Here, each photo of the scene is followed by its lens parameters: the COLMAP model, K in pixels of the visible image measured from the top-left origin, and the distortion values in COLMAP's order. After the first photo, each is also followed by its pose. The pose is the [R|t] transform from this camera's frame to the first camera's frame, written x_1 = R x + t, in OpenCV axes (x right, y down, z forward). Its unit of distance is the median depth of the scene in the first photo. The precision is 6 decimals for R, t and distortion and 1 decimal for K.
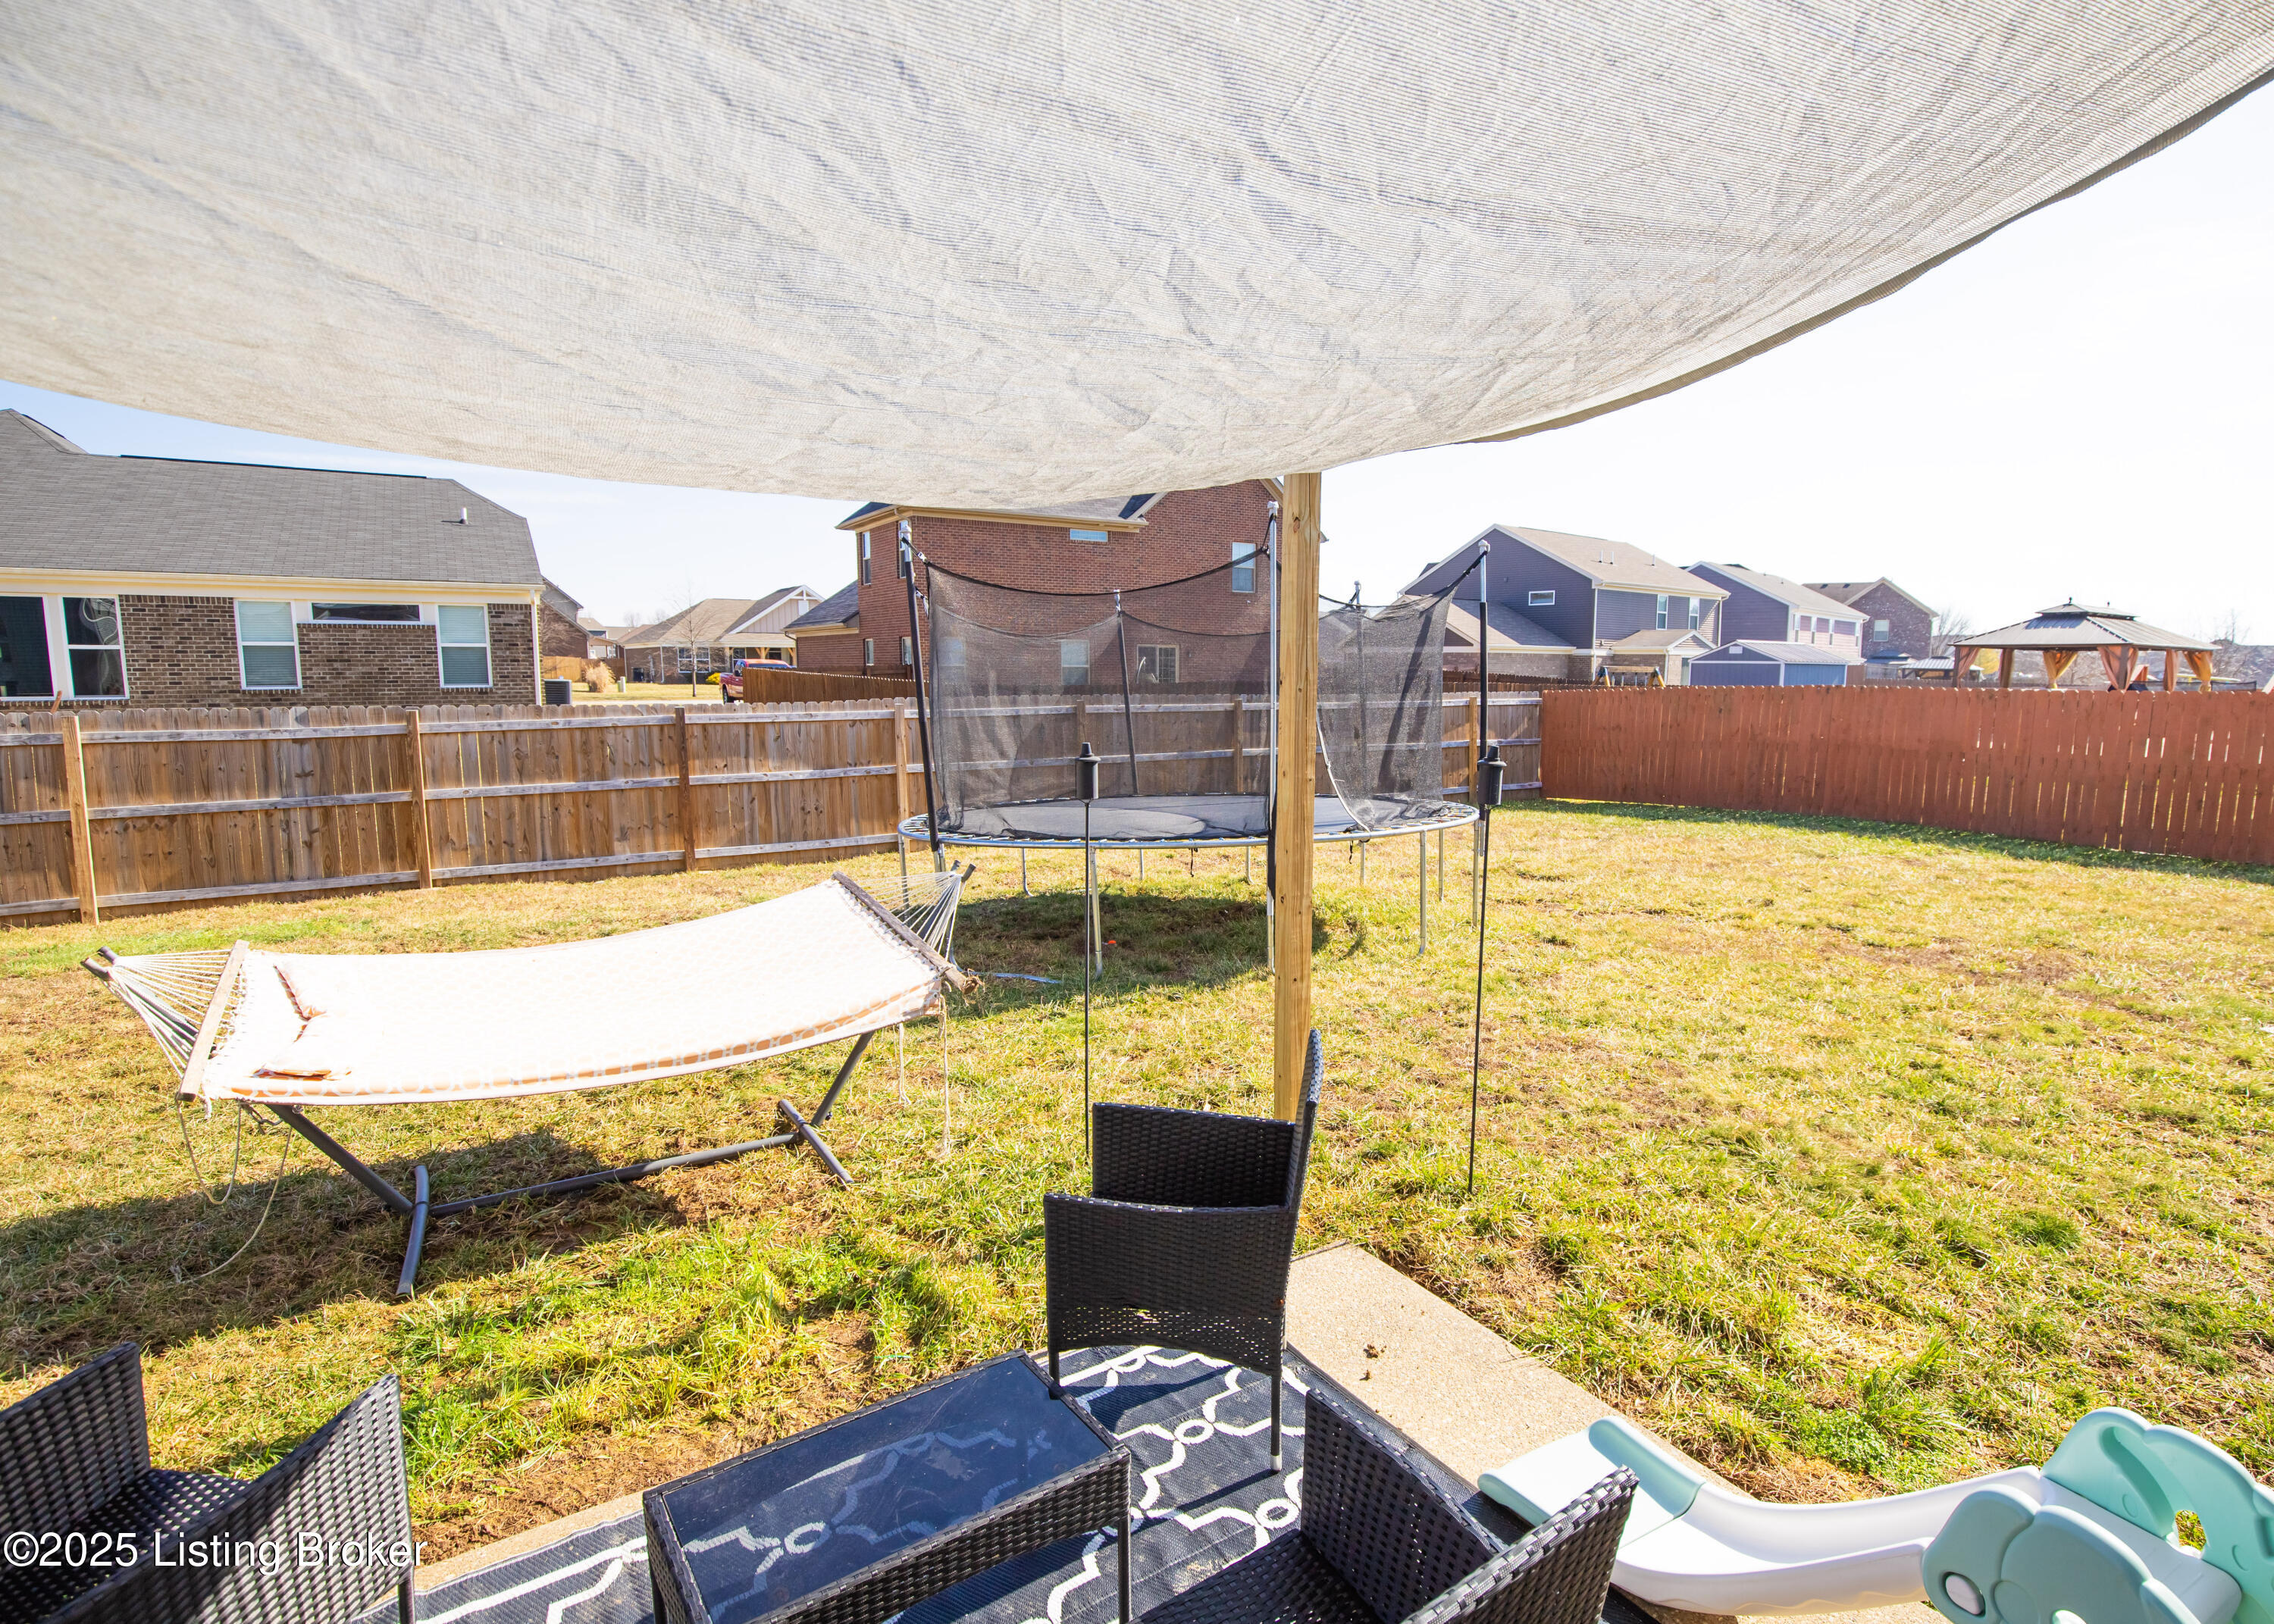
lens RADIAL K [[1162.4, 0, 1143.7], [0, 1162.4, 804.1], [0, 0, 1]] dist [-0.036005, 0.006350]
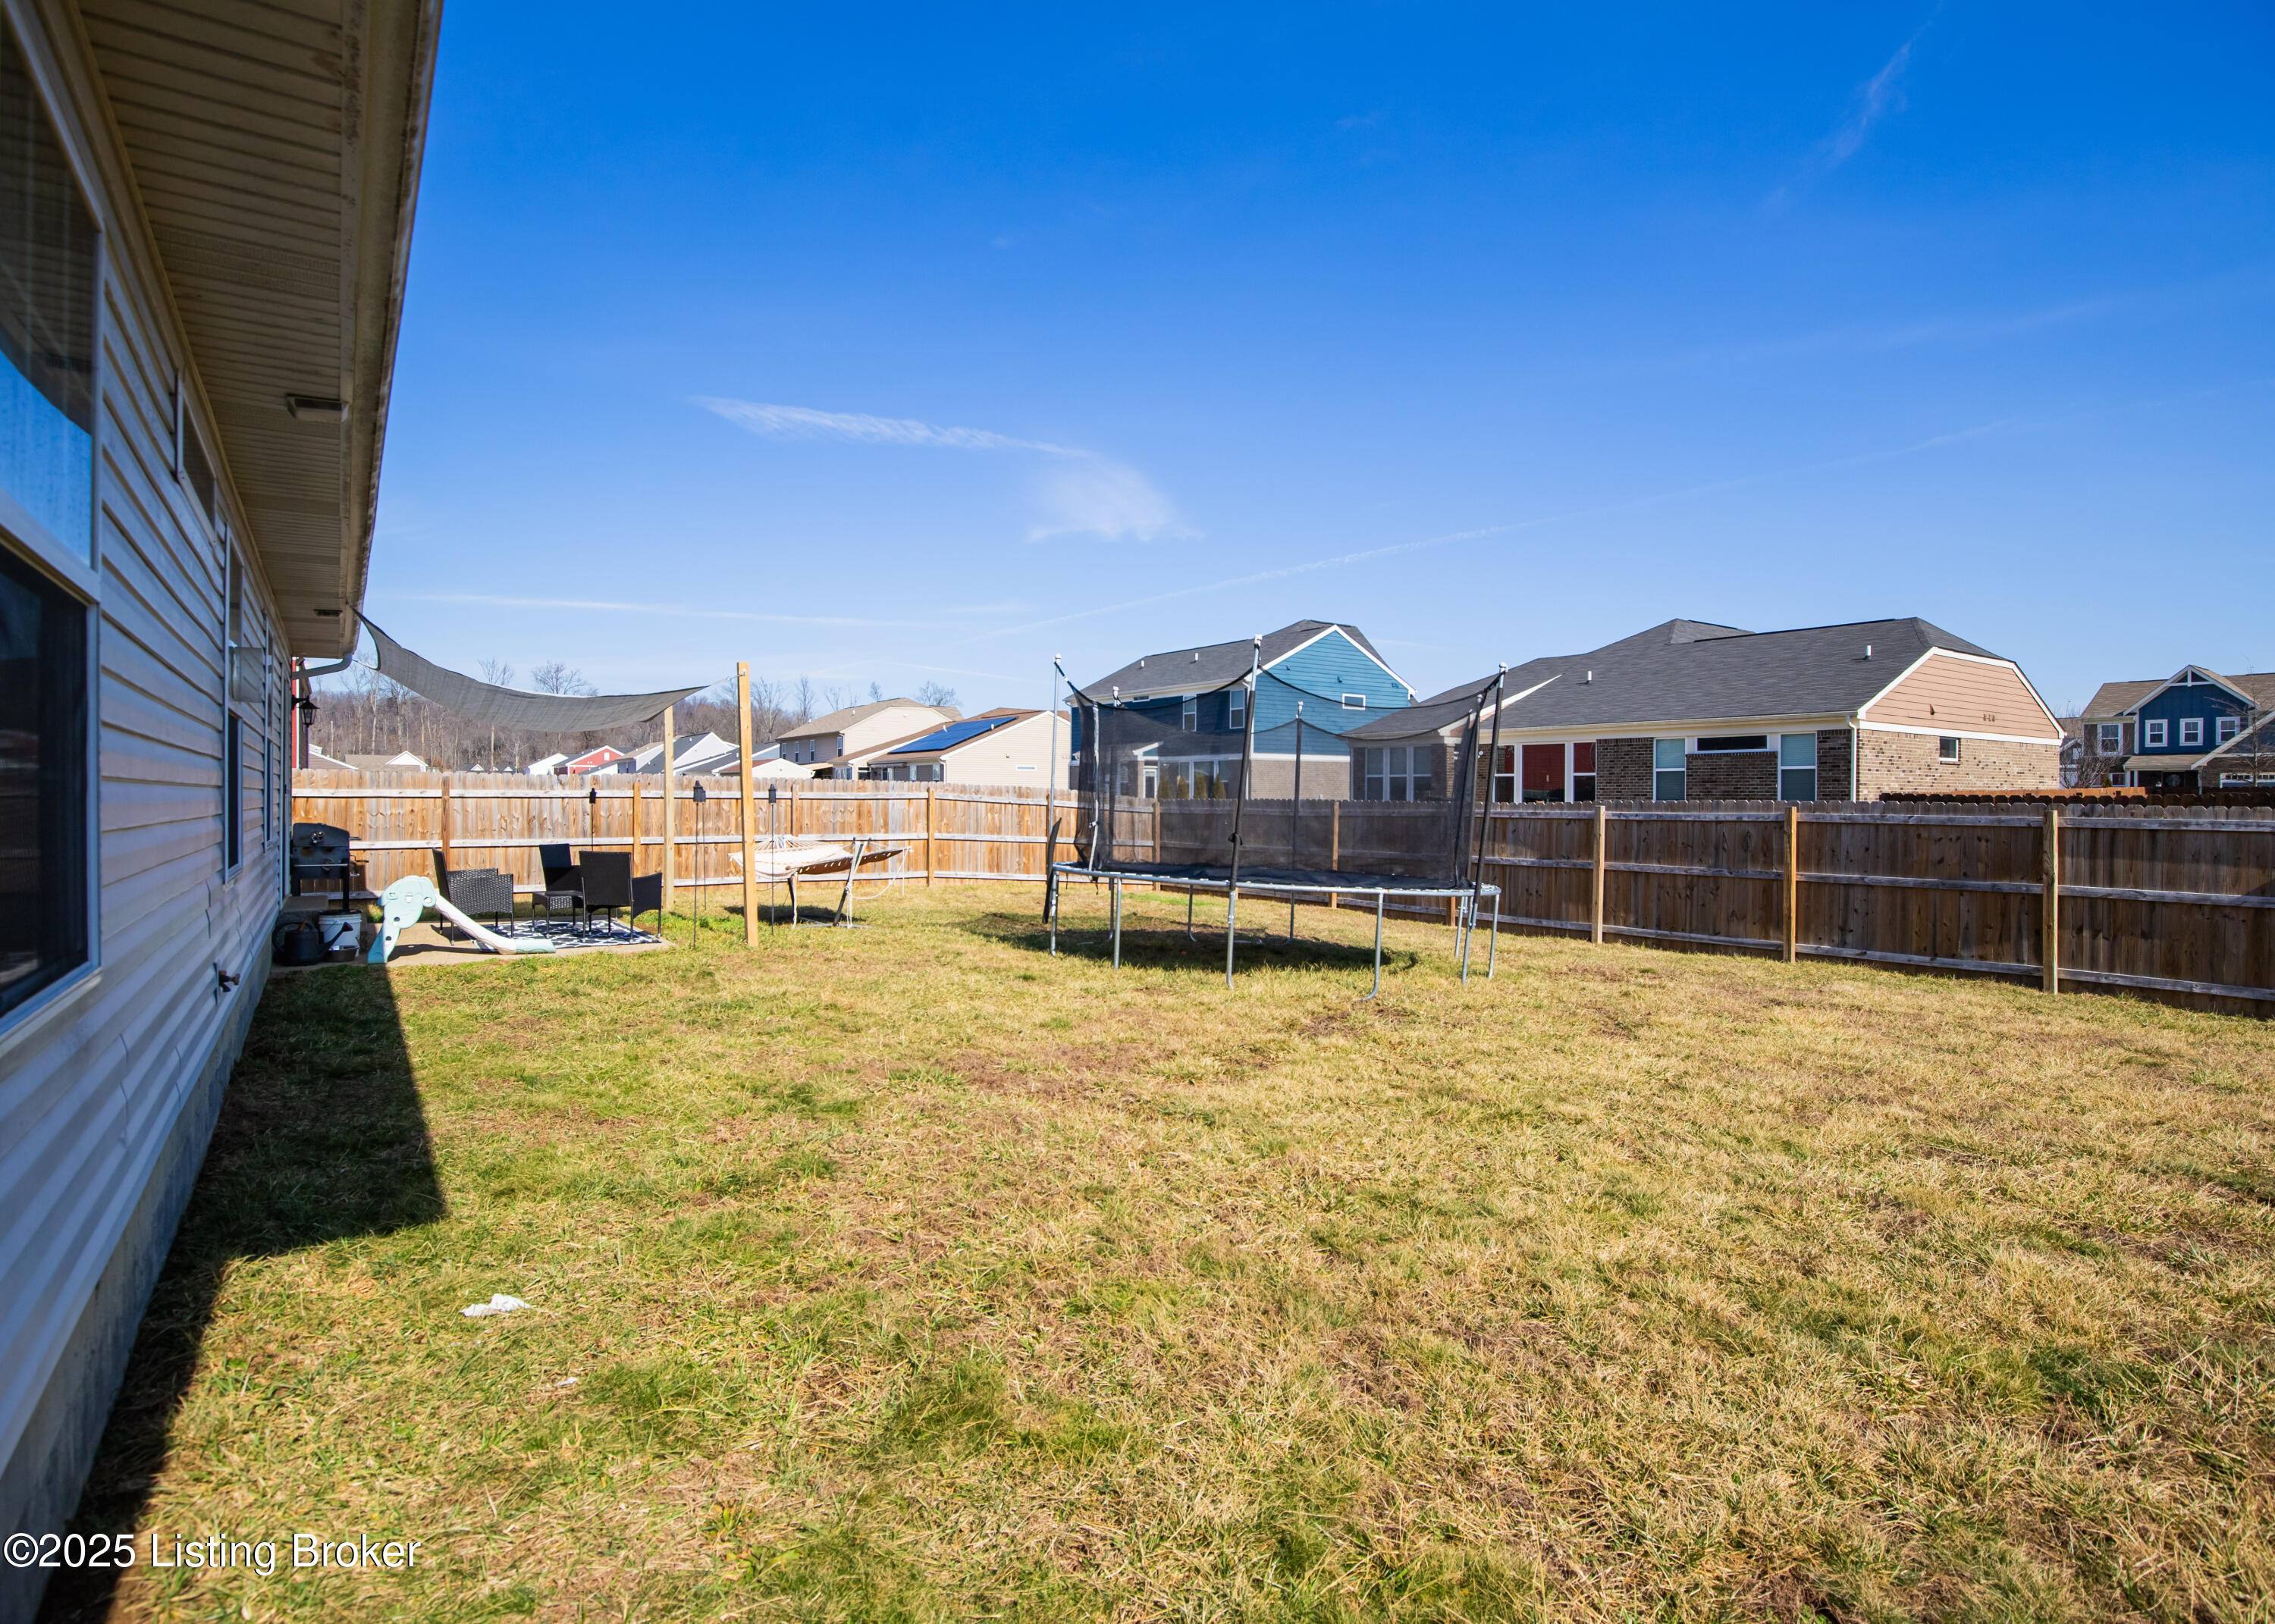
lens RADIAL K [[1162.9, 0, 1139.0], [0, 1162.9, 810.0], [0, 0, 1]] dist [-0.036005, 0.006350]
pose [[0.048119, 0.008403, -0.998806, 0.901060], [-0.127483, 0.991838, 0.002203, -0.030144], [0.990673, 0.127225, 0.048798, 0.537989]]
